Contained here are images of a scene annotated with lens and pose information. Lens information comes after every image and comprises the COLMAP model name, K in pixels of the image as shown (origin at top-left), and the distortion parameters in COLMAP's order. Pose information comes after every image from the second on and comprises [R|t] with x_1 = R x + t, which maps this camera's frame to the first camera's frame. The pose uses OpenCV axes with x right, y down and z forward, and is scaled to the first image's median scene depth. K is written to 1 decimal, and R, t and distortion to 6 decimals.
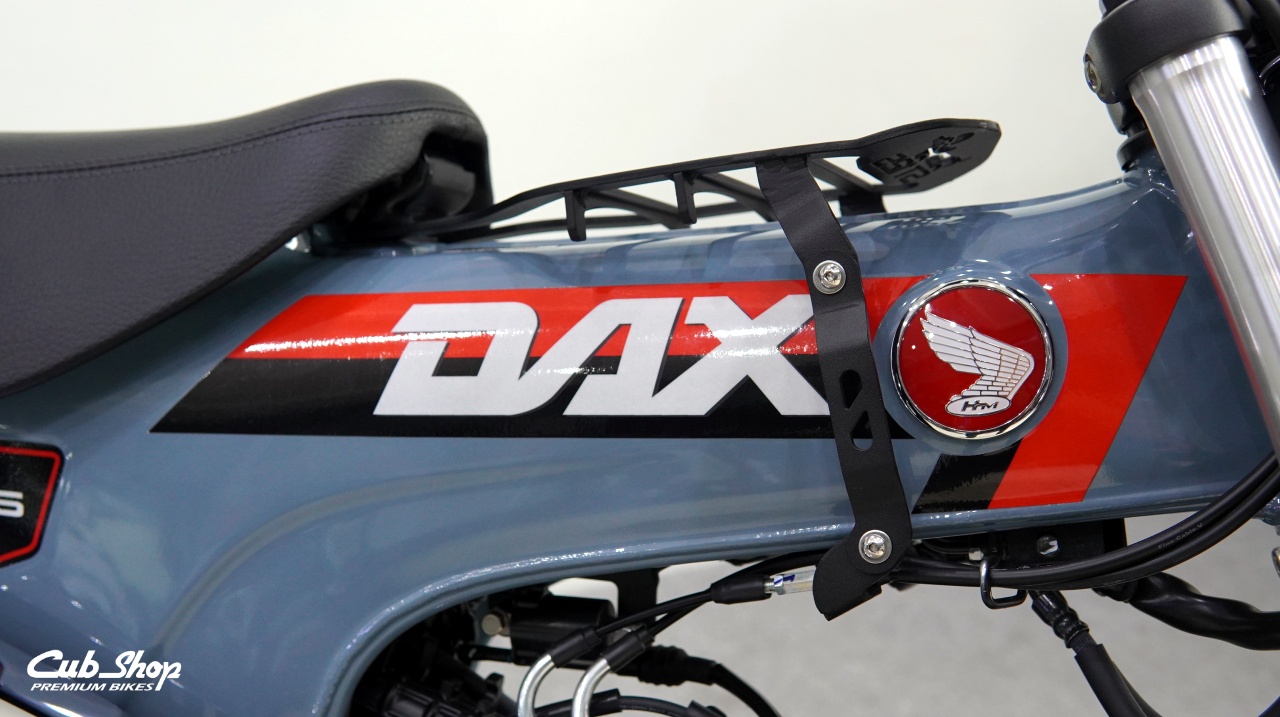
lens RADIAL K [[1832.2, 0, 640.0], [0, 1832.2, 358.5], [0, 0, 1]] dist [-0.201393, -0.032985]
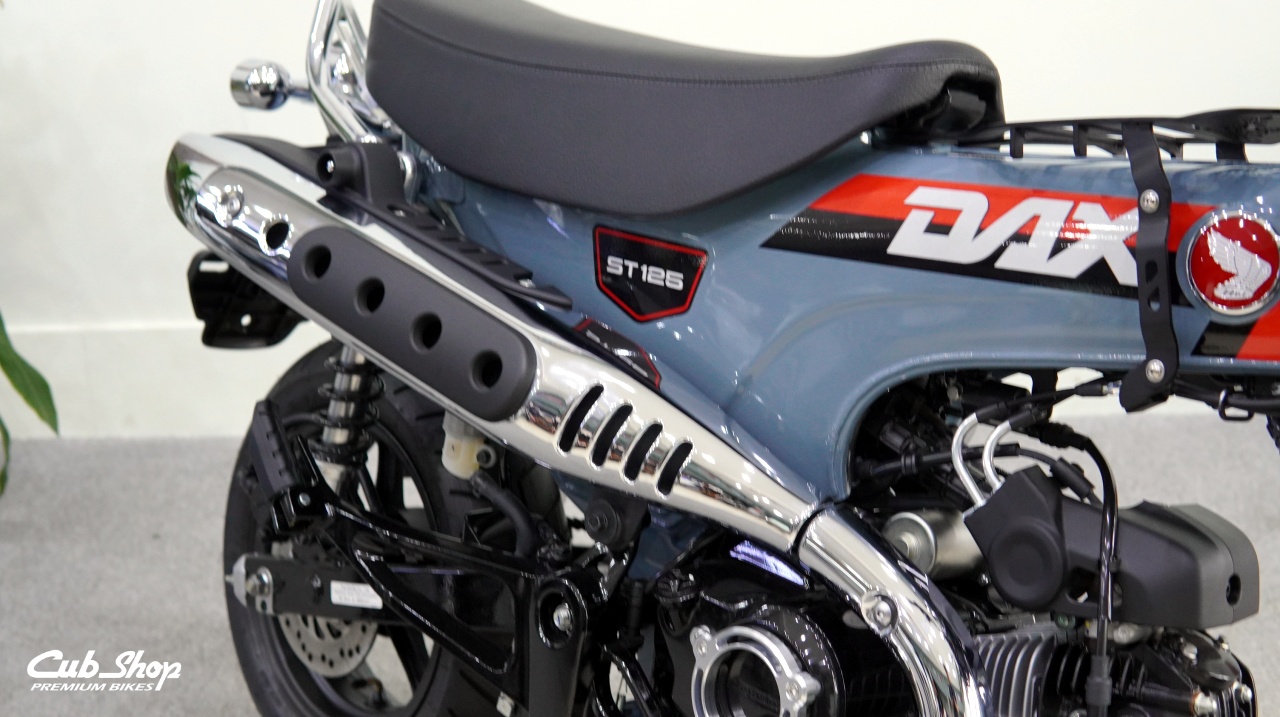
lens RADIAL K [[1832.2, 0, 640.0], [0, 1832.2, 358.5], [0, 0, 1]] dist [-0.201393, -0.032985]
pose [[0.906905, 0.135926, -0.398808, 0.325509], [-0.092837, 0.987736, 0.125536, -0.061288], [0.410981, -0.076825, 0.908401, -0.593985]]
